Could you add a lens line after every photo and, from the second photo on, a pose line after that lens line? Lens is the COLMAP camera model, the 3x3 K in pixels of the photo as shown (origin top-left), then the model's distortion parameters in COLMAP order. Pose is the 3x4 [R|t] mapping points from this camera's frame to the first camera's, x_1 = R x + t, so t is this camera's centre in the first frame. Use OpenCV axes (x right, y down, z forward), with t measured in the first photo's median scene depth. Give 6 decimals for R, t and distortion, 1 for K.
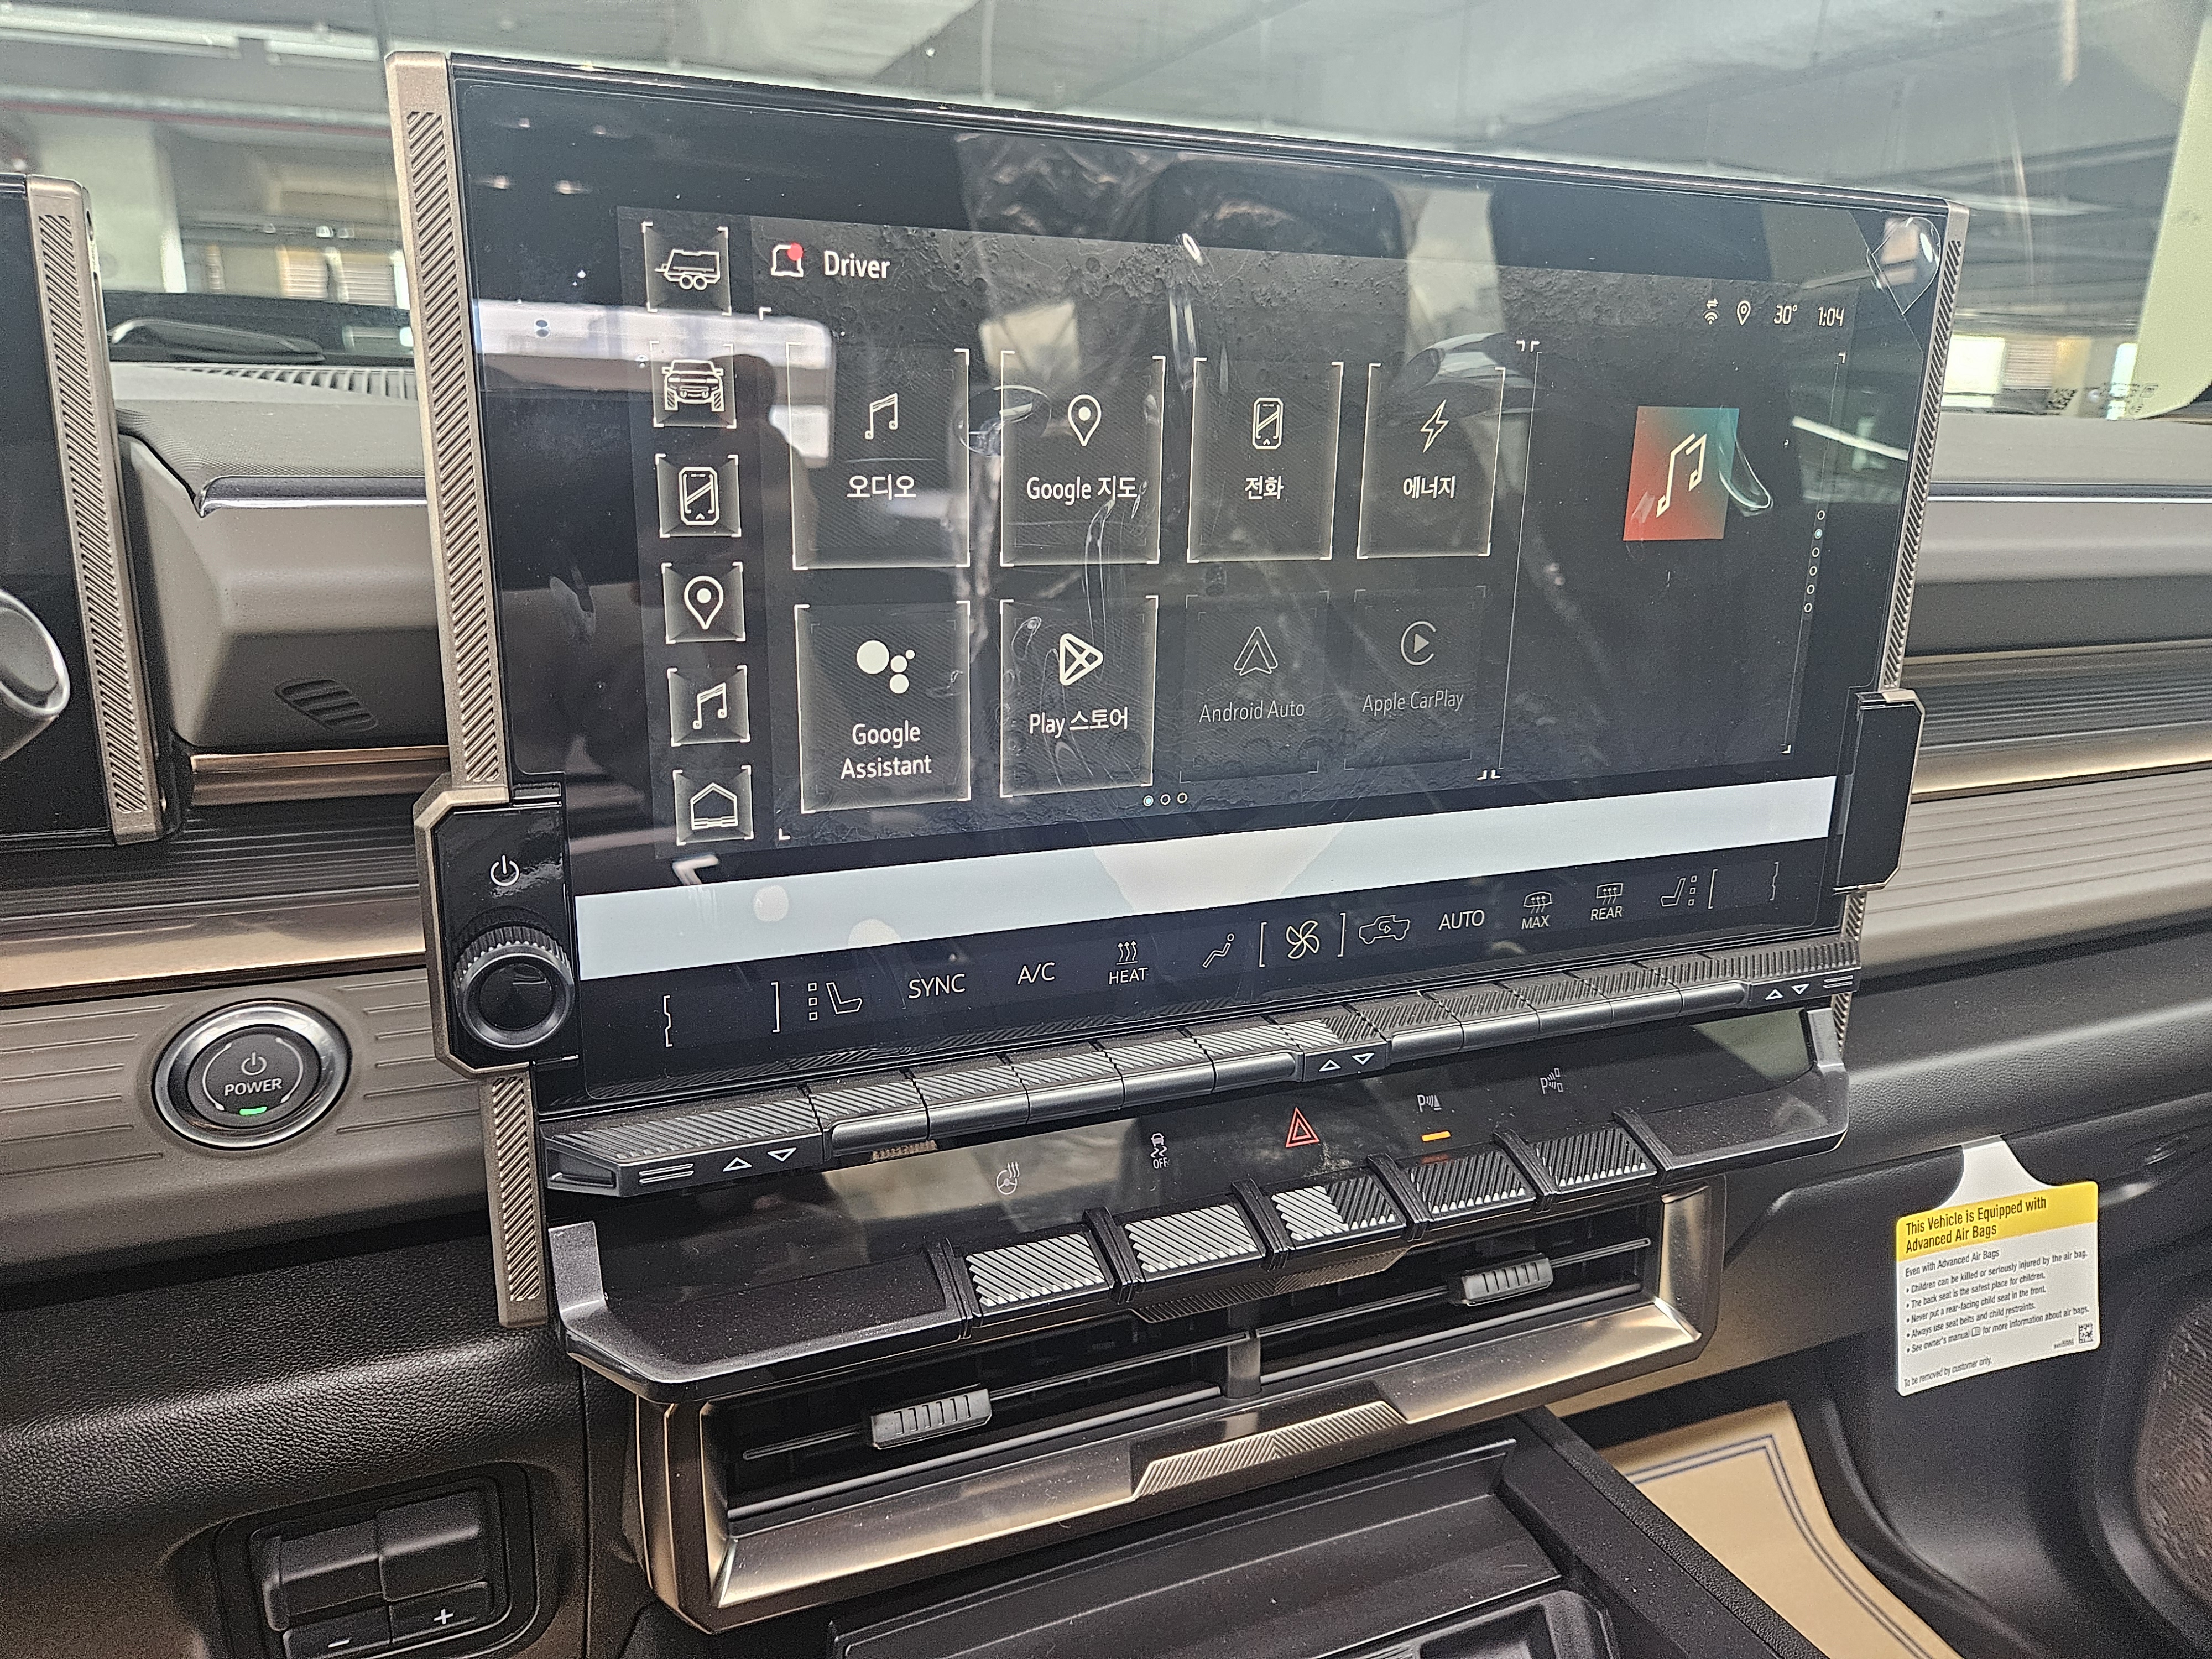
lens RADIAL K [[1516.1, 0, 1109.4], [0, 1516.1, 855.0], [0, 0, 1]] dist [0.077866, -0.066780]
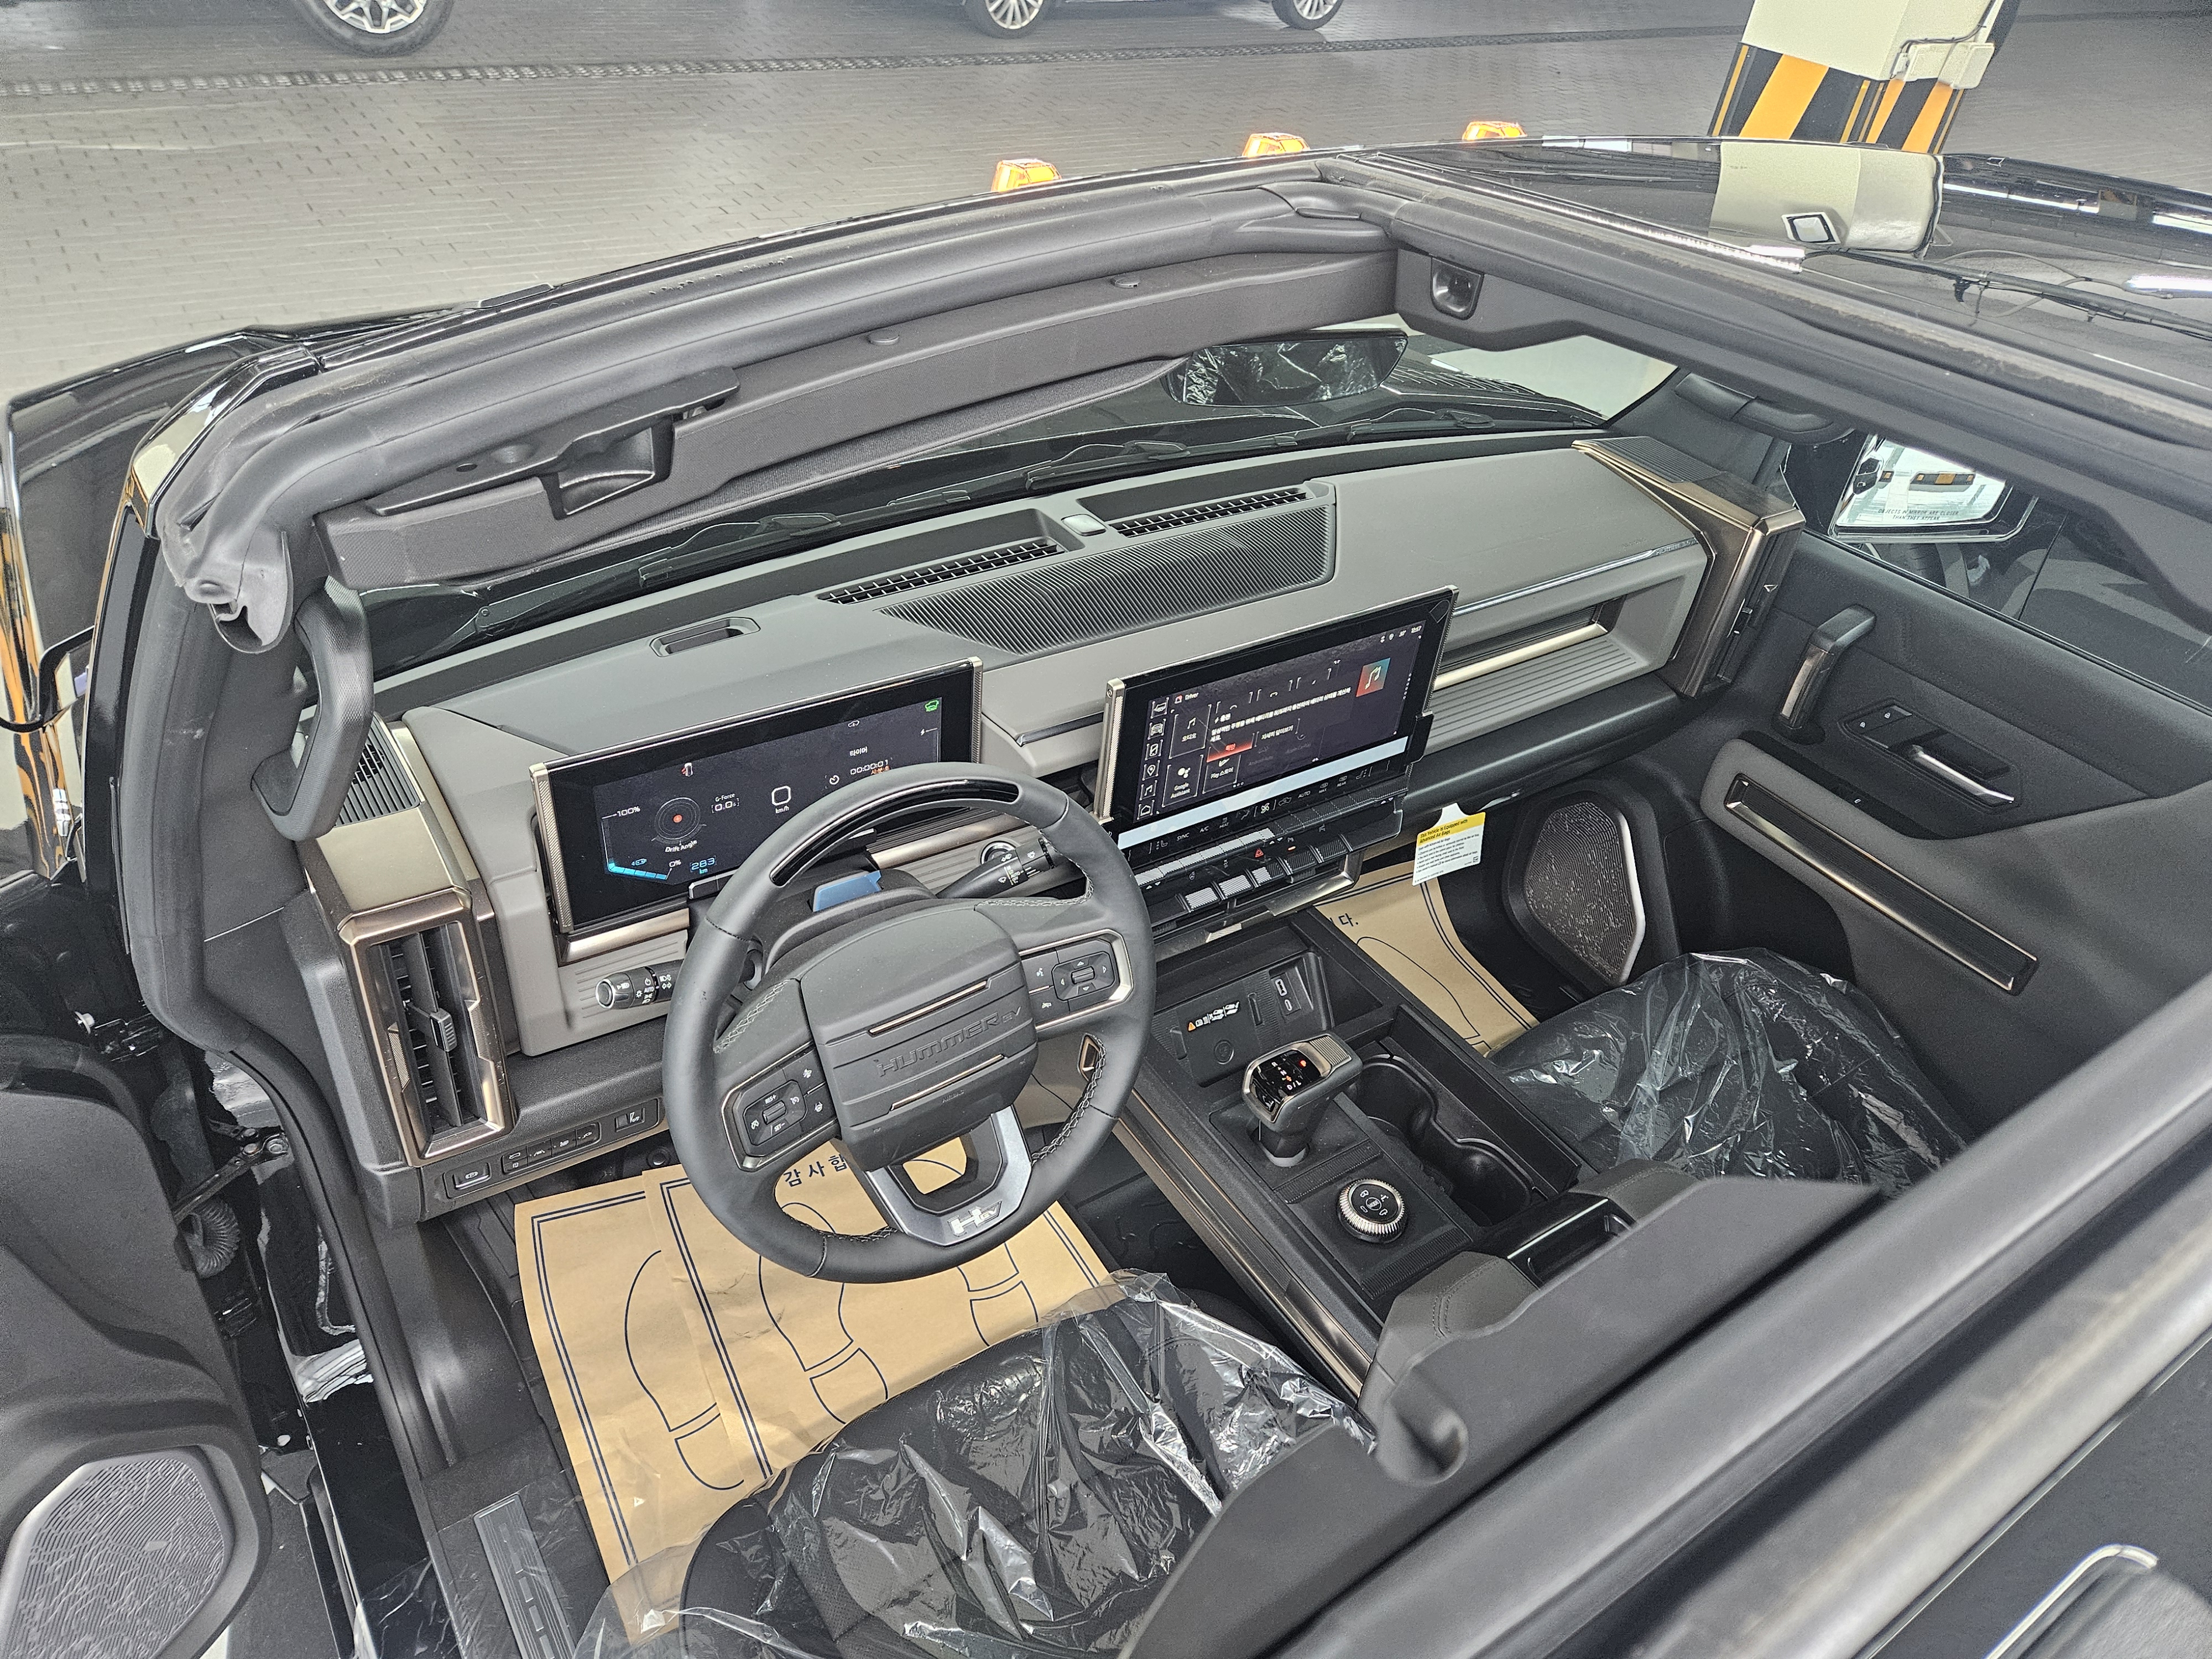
lens RADIAL K [[1516.1, 0, 1109.4], [0, 1516.1, 855.0], [0, 0, 1]] dist [0.077866, -0.066780]
pose [[0.979914, -0.053081, 0.192228, -1.117131], [-0.026346, 0.921018, 0.388629, -1.471801], [-0.197674, -0.385887, 0.901119, -2.686529]]
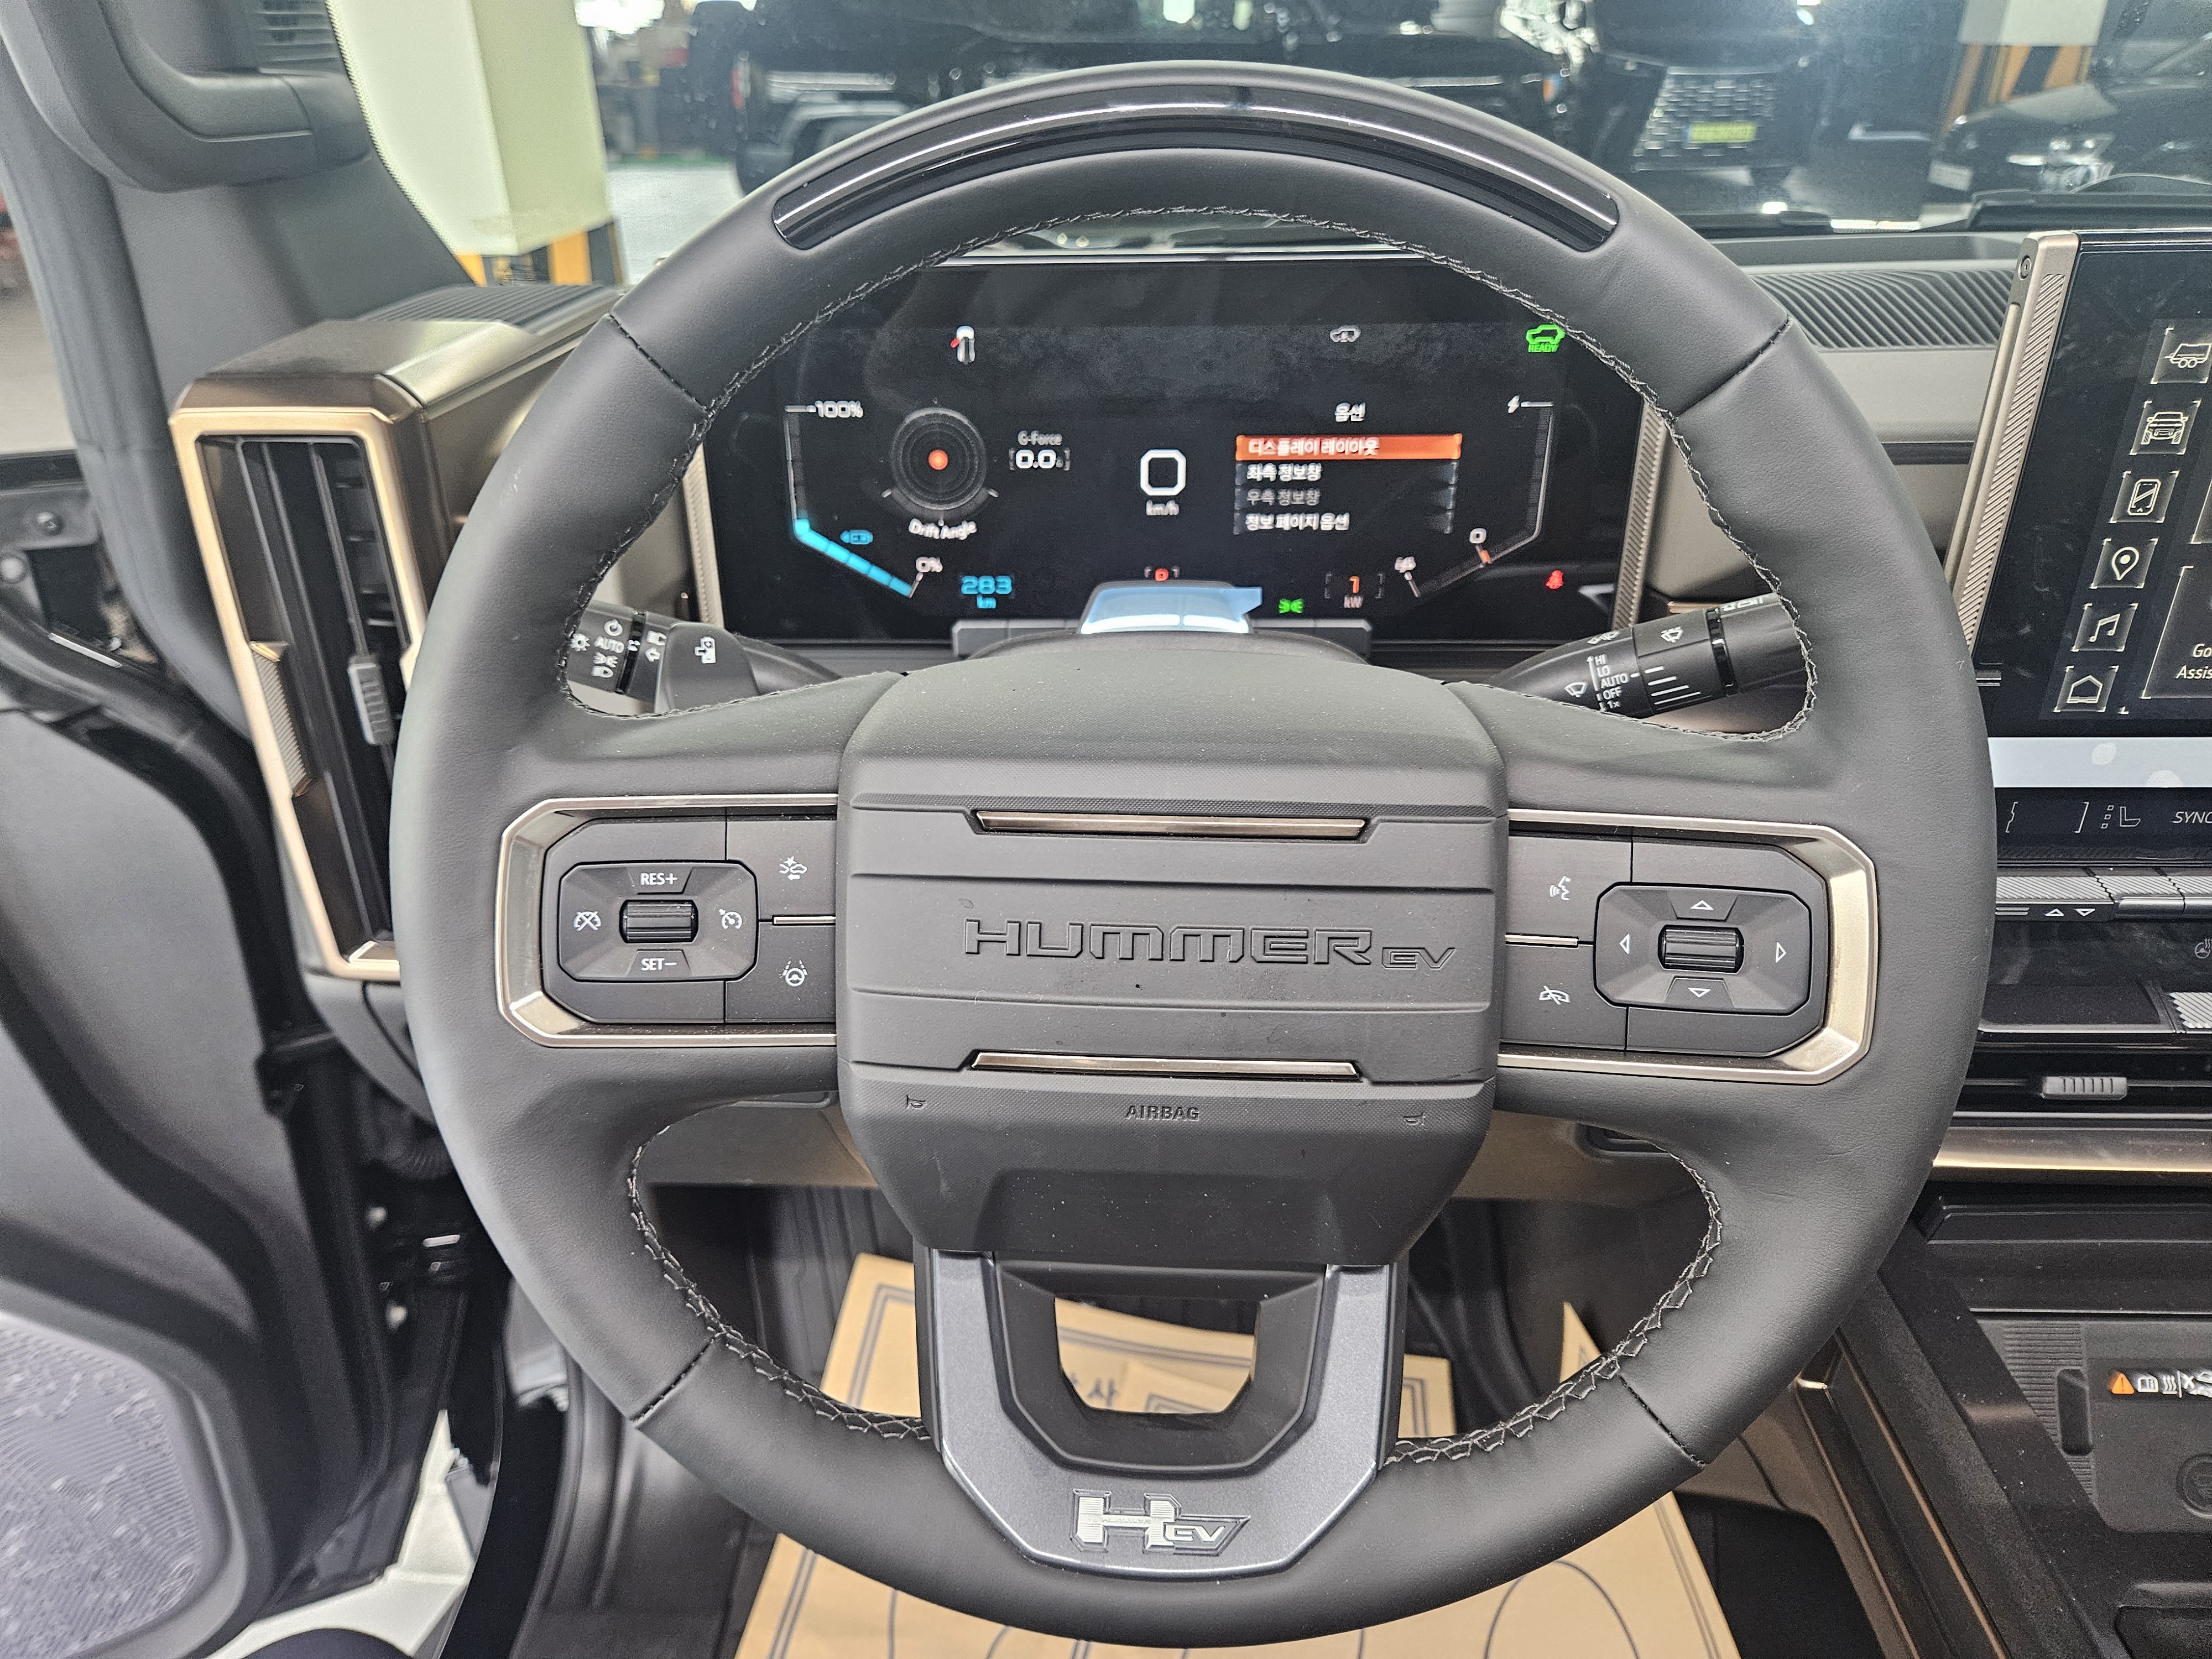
lens RADIAL K [[1516.1, 0, 1109.4], [0, 1516.1, 855.0], [0, 0, 1]] dist [0.077866, -0.066780]
pose [[0.899102, 0.177052, -0.400335, -0.468647], [-0.083806, 0.967258, 0.239560, -0.155820], [0.429642, -0.181839, 0.884501, -0.818228]]
